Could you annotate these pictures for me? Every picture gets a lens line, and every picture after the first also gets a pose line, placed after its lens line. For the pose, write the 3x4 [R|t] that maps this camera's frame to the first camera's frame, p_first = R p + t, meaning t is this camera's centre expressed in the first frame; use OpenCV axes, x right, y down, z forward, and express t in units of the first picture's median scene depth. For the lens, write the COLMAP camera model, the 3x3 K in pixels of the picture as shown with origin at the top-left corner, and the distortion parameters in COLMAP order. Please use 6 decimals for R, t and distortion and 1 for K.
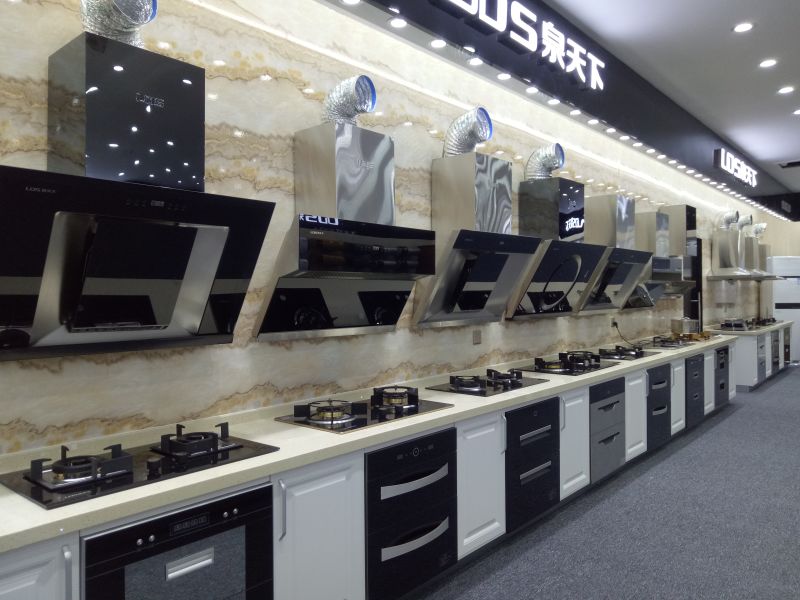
lens RADIAL K [[619.9, 0, 412.3], [0, 619.9, 284.5], [0, 0, 1]] dist [0.046276, -0.059255]
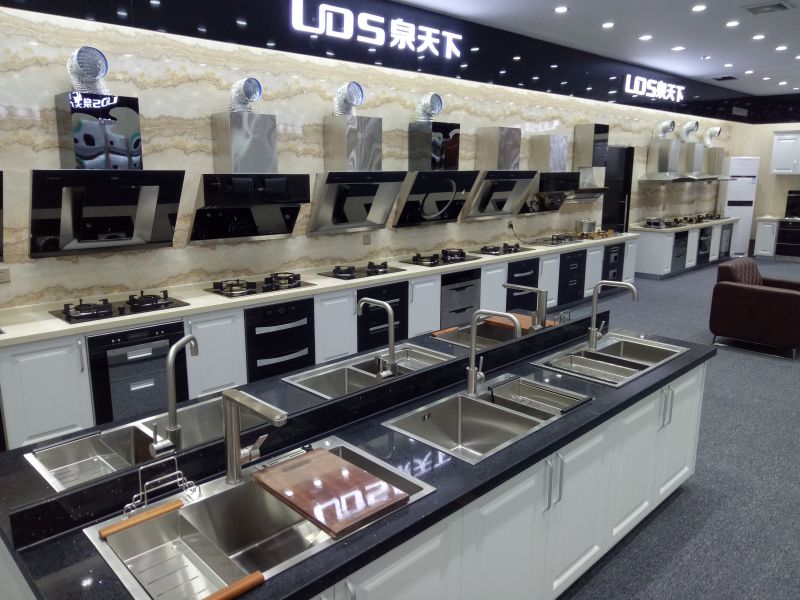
lens RADIAL K [[609.7, 0, 396.9], [0, 609.7, 289.4], [0, 0, 1]] dist [0.043438, -0.048240]
pose [[0.995196, 0.027446, -0.093979, 0.456820], [-0.008021, 0.979532, 0.201129, -0.127660], [0.097575, -0.199409, 0.975046, -0.590708]]
